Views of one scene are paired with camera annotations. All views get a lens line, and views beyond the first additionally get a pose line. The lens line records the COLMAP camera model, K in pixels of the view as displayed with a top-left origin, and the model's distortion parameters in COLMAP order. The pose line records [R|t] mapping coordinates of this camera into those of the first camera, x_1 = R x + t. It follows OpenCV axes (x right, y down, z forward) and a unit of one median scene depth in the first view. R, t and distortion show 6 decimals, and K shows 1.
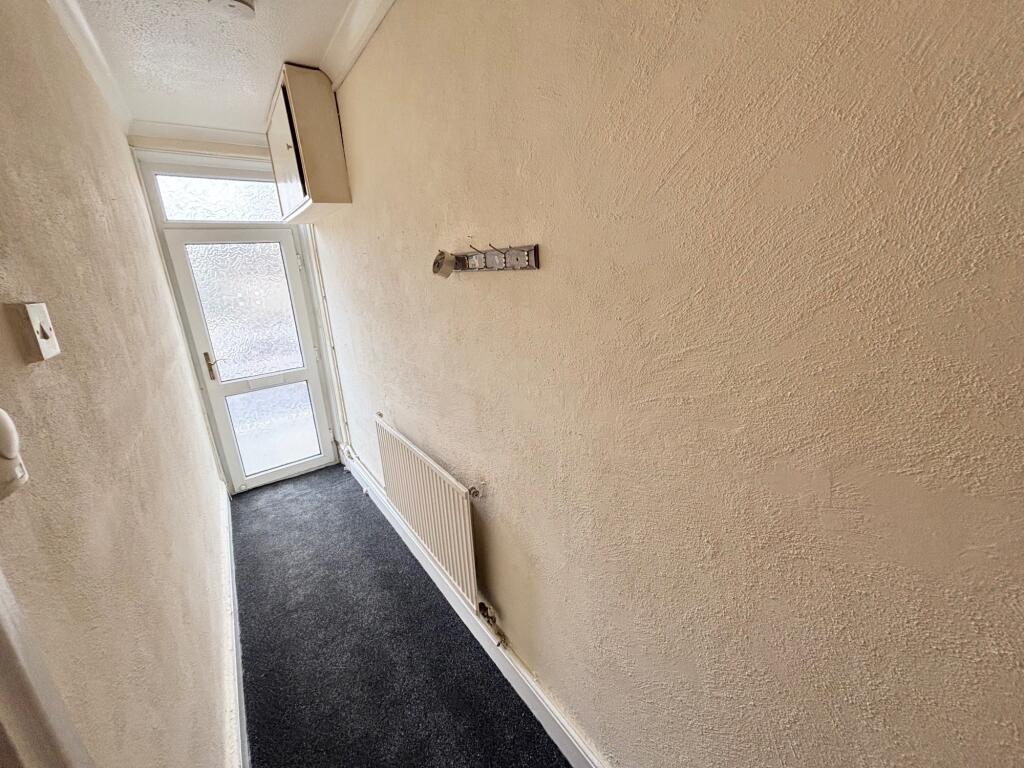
lens RADIAL K [[408.7, 0, 511.6], [0, 408.7, 384.6], [0, 0, 1]] dist [-0.002262, -0.000477]
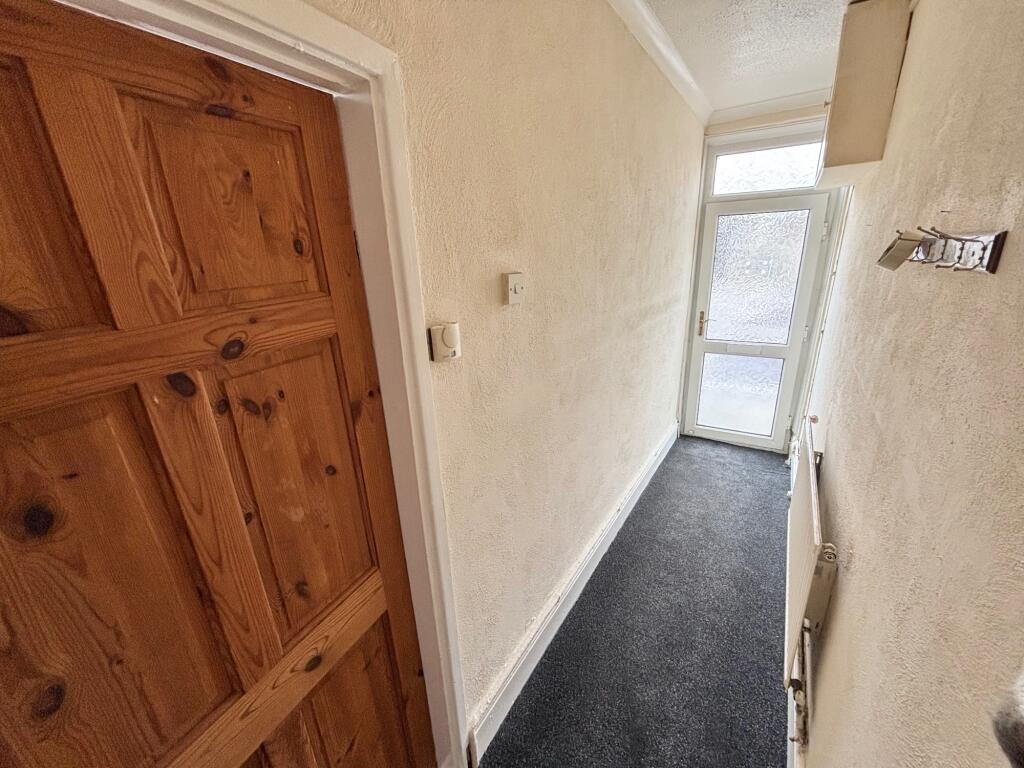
lens RADIAL K [[408.7, 0, 511.6], [0, 408.7, 382.8], [0, 0, 1]] dist [-0.002262, -0.000477]
pose [[0.364400, 0.322525, -0.873608, 0.122720], [-0.247809, 0.937869, 0.242883, -0.034314], [0.897666, 0.127981, 0.421684, 0.048049]]
